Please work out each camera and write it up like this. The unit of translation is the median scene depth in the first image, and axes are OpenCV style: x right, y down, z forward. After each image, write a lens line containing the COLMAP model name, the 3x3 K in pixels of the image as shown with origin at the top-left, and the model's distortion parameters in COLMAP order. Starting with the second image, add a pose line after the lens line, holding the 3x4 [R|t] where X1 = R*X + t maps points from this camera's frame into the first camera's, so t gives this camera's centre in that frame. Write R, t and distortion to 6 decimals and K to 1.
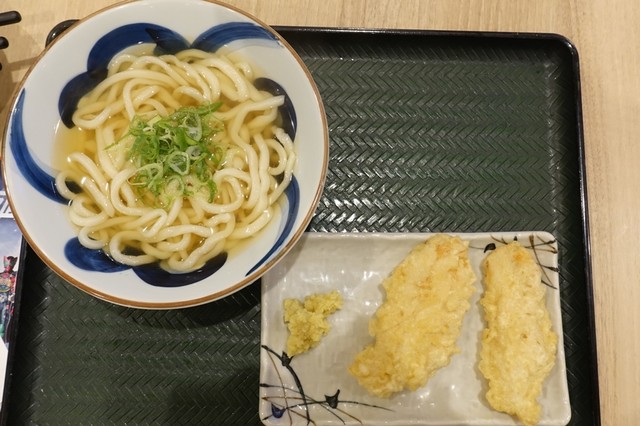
lens RADIAL K [[498.6, 0, 320.0], [0, 498.6, 213.0], [0, 0, 1]] dist [-0.008253, -0.002704]
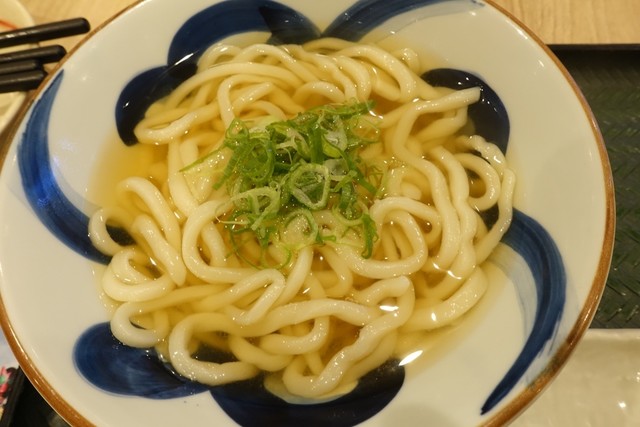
lens RADIAL K [[436.8, 0, 331.3], [0, 436.8, 210.6], [0, 0, 1]] dist [-0.004525, -0.000842]
pose [[0.997372, -0.012407, -0.071381, -0.214077], [-0.008877, 0.956881, -0.290345, 0.062516], [0.071905, 0.290216, 0.954256, 0.523374]]
